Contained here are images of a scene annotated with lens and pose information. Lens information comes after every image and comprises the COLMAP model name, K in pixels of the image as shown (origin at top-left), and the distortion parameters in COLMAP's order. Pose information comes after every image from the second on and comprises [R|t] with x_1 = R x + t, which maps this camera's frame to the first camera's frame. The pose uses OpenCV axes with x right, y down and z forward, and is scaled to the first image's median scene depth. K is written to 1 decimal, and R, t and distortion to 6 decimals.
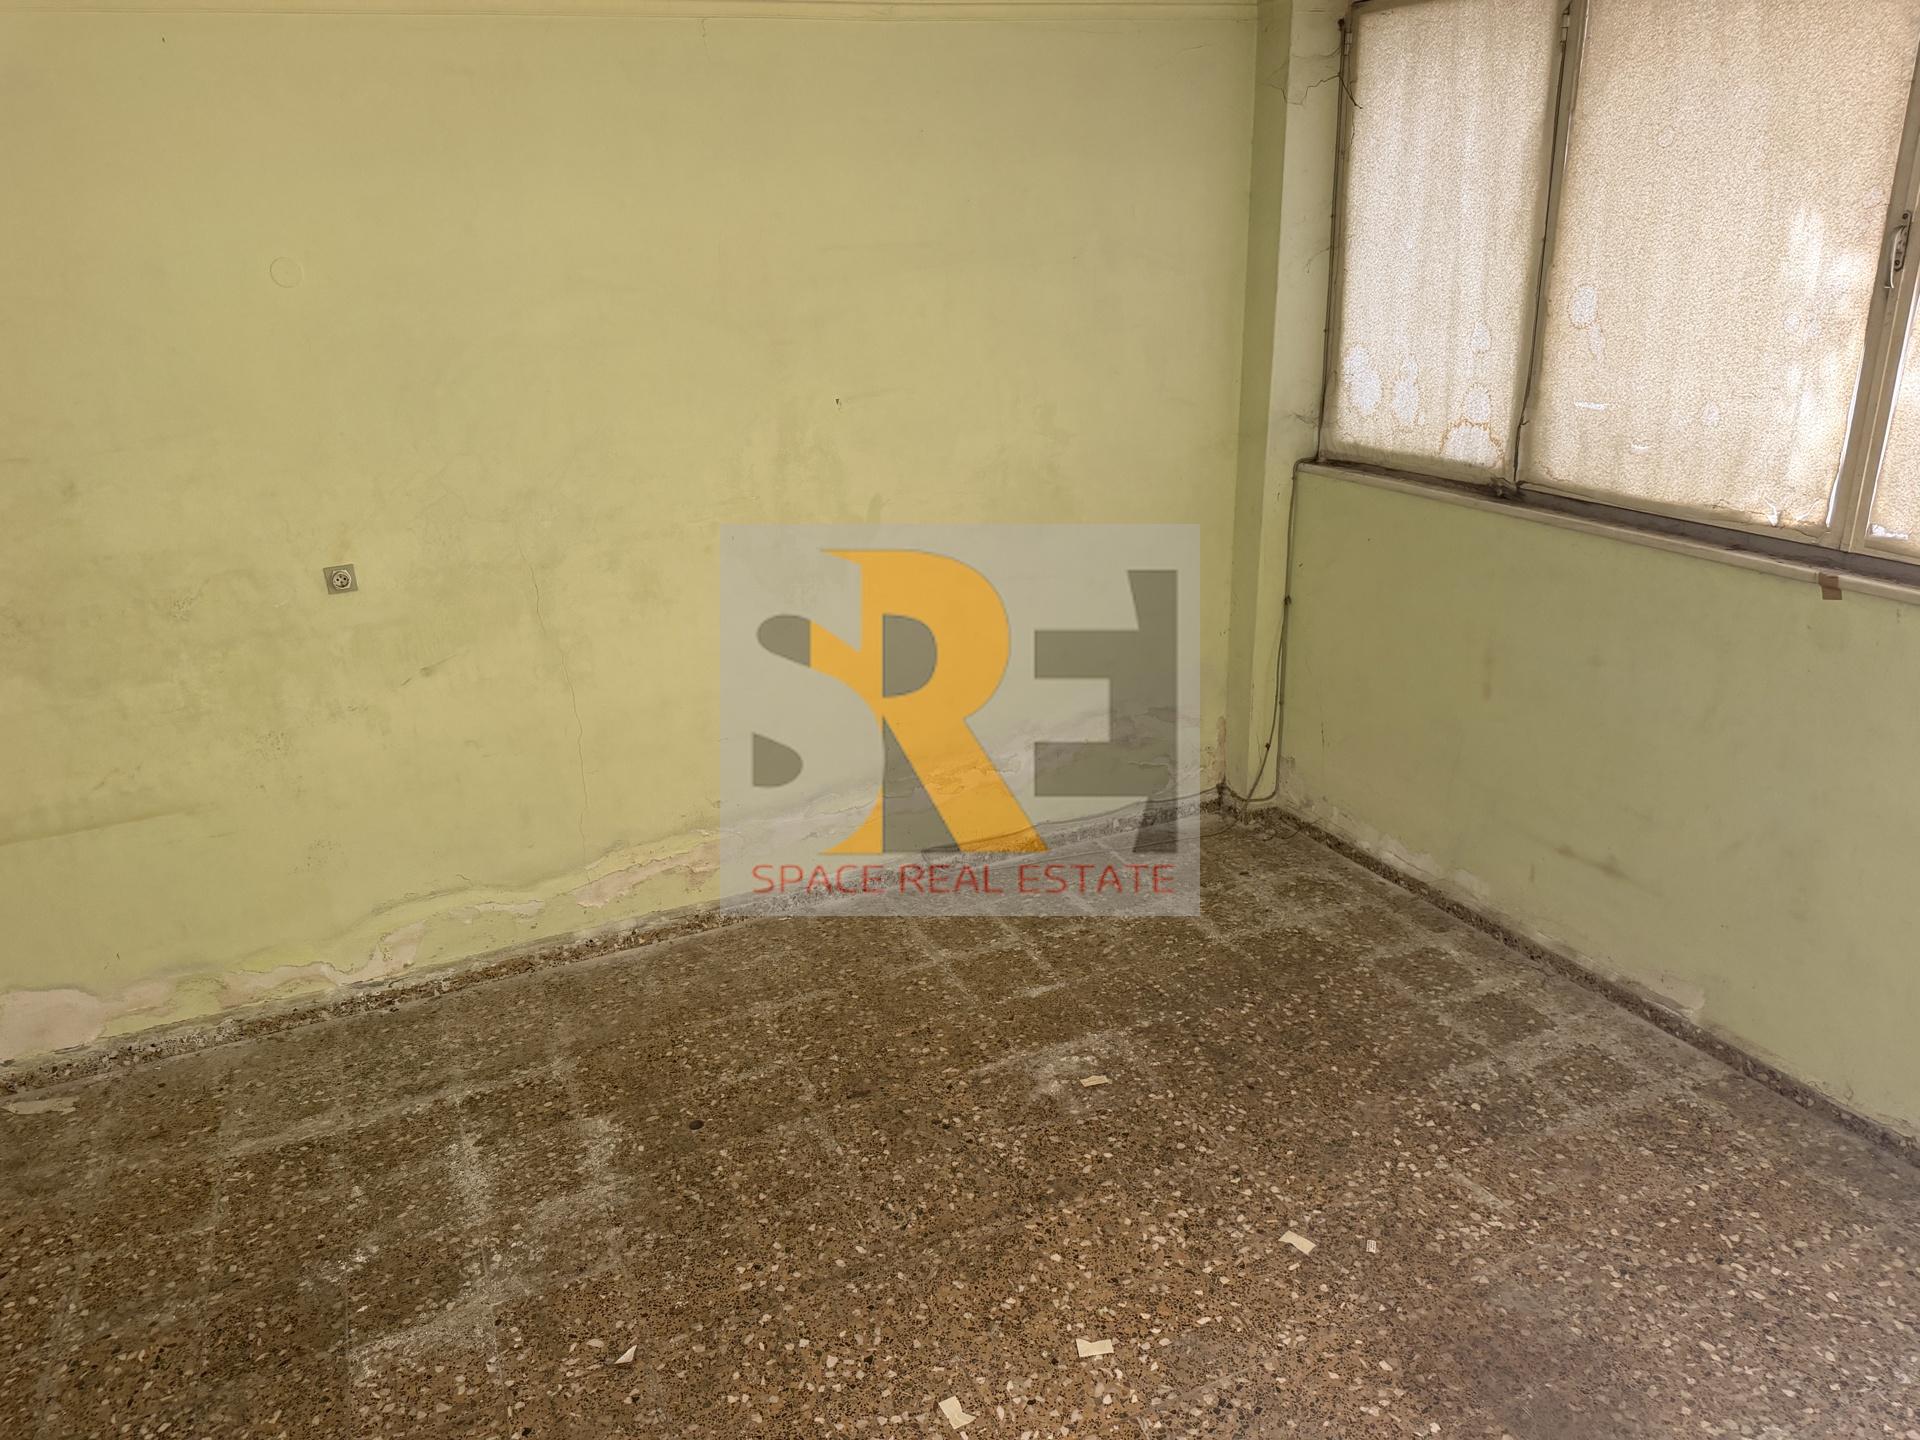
lens RADIAL K [[1374.6, 0, 1003.5], [0, 1374.6, 725.7], [0, 0, 1]] dist [0.078998, -0.076367]
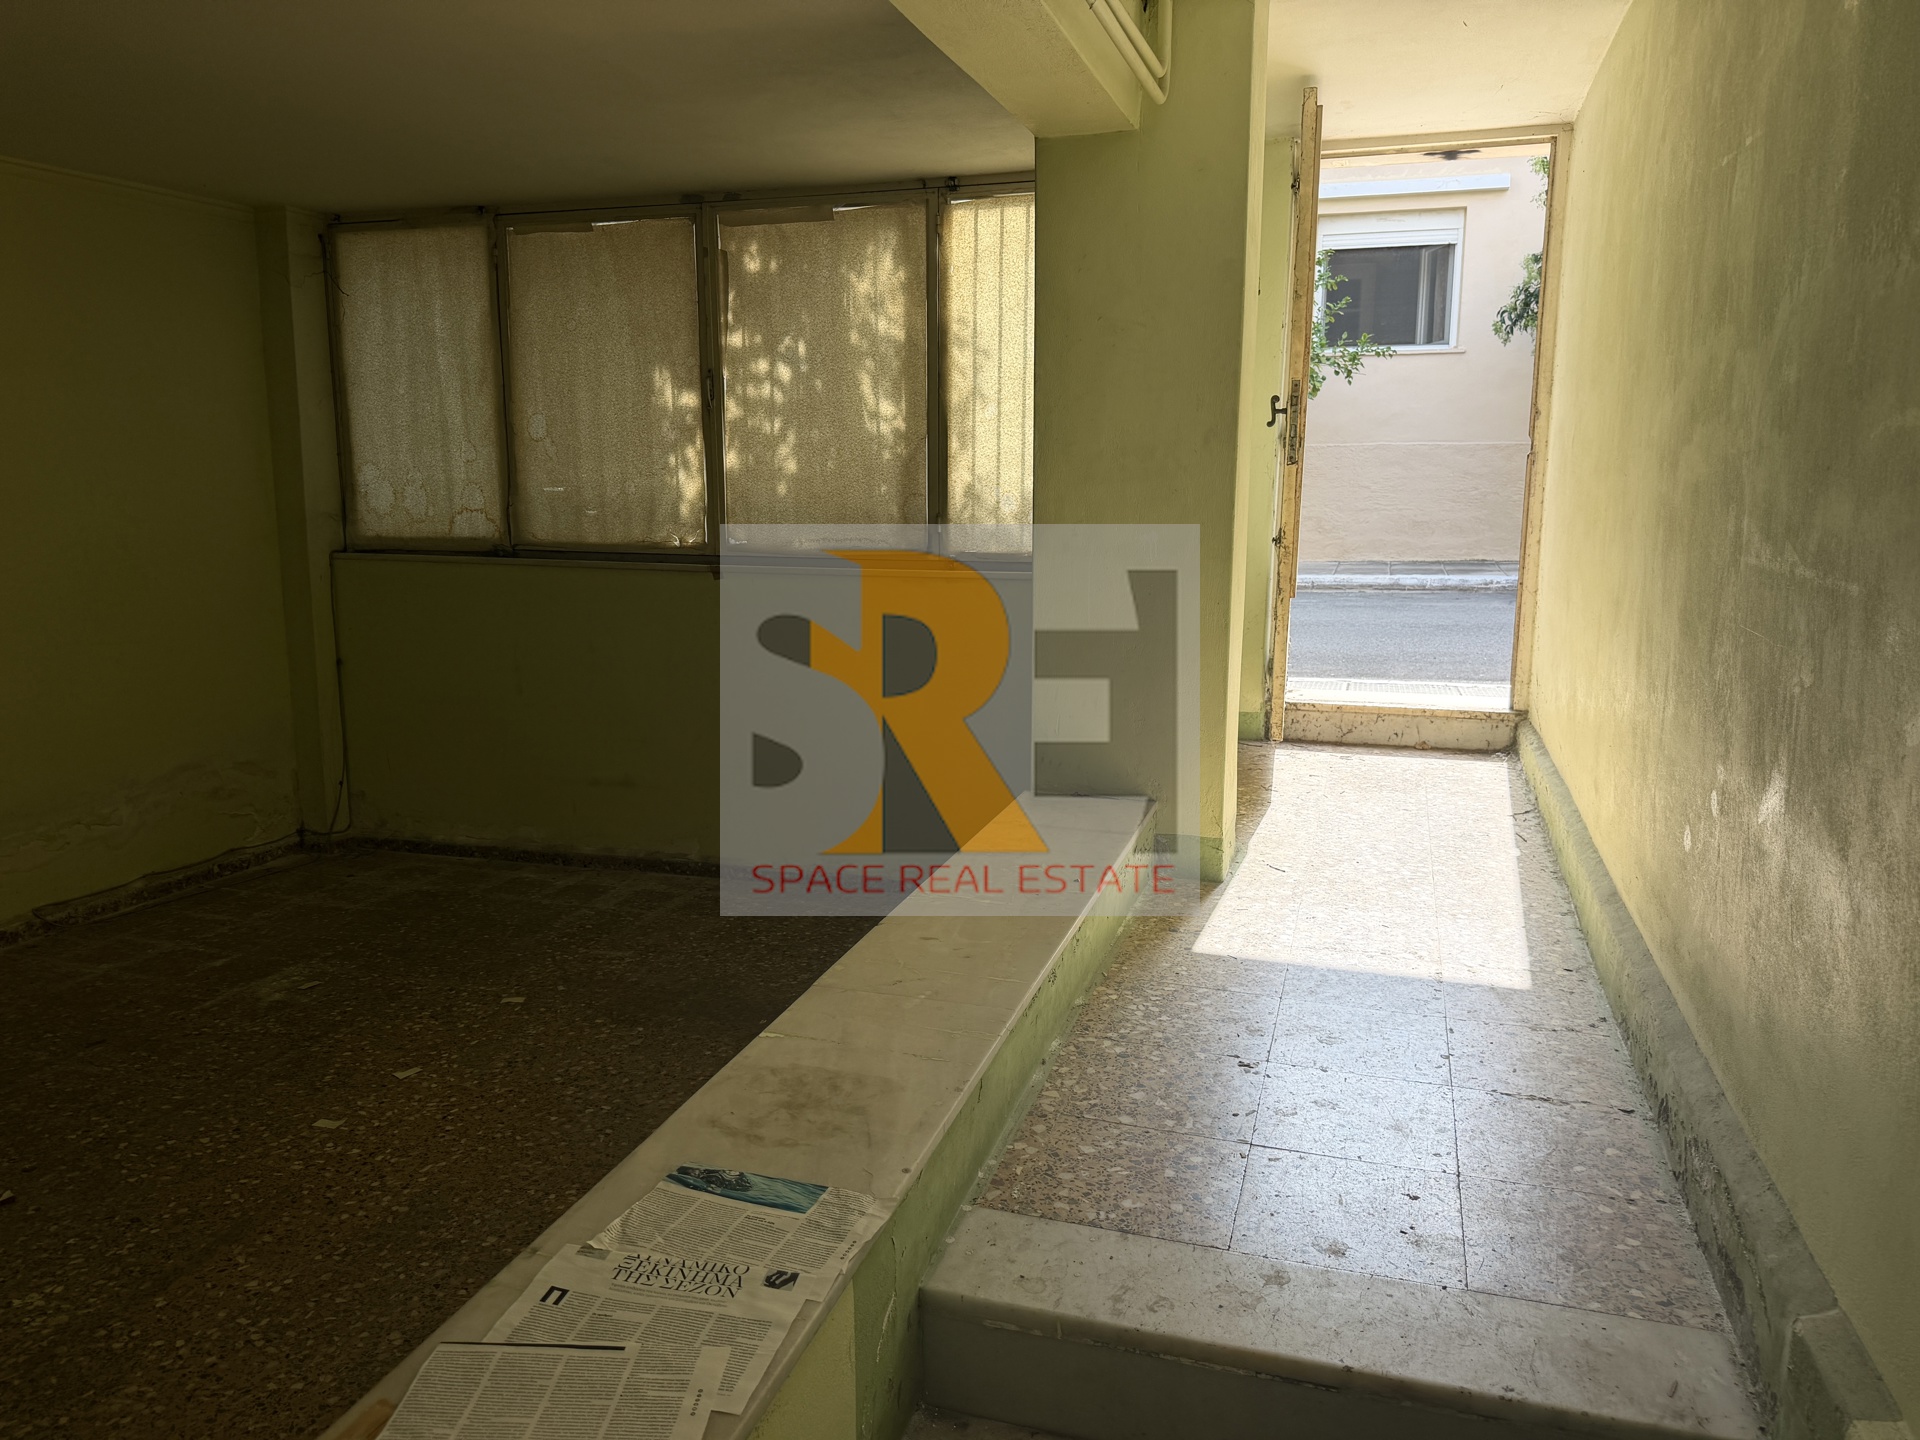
lens RADIAL K [[1360.8, 0, 960.0], [0, 1360.8, 720.0], [0, 0, 1]] dist [-0.003175, -0.008296]
pose [[0.711622, -0.102282, 0.695078, -0.309419], [0.223258, 0.970986, -0.085690, 0.231452], [-0.666146, 0.216161, 0.713810, -0.294553]]
